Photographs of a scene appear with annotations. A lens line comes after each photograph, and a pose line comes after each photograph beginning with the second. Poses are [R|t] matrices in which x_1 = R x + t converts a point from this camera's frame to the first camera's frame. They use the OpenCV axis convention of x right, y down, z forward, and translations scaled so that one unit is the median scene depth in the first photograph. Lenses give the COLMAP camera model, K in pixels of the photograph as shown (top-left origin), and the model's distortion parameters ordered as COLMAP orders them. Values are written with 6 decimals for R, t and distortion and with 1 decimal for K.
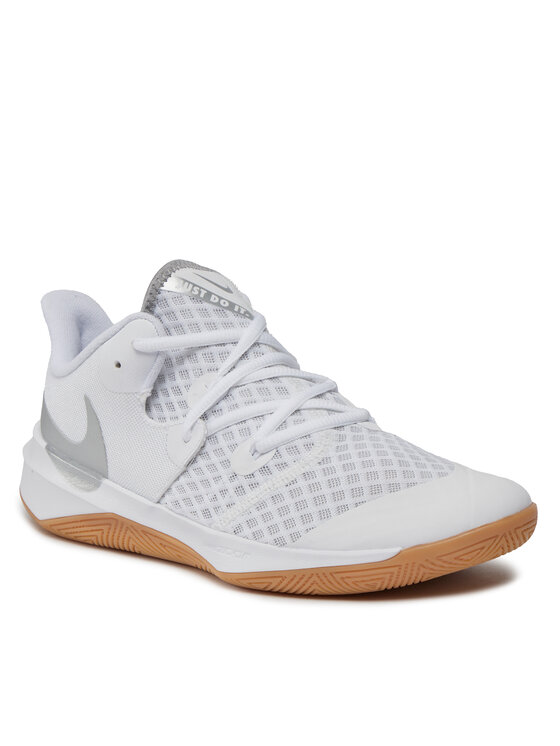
lens RADIAL K [[2150.8, 0, 280.0], [0, 2150.8, 373.0], [0, 0, 1]] dist [-0.028211, -0.249526]
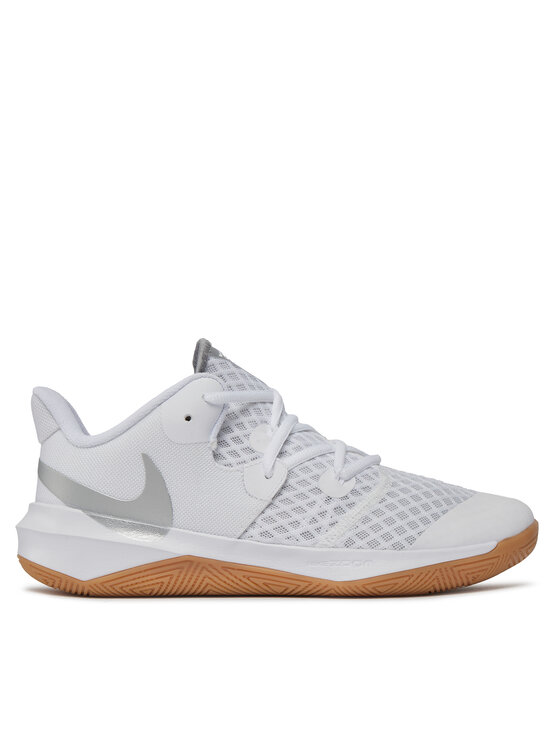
lens RADIAL K [[1207.2, 0, 280.0], [0, 1207.2, 373.0], [0, 0, 1]] dist [0.019597, 0.007643]
pose [[0.851175, 0.029209, 0.524068, -0.369208], [0.102974, 0.969754, -0.221298, 0.118764], [-0.514682, 0.242329, 0.822423, 0.470513]]
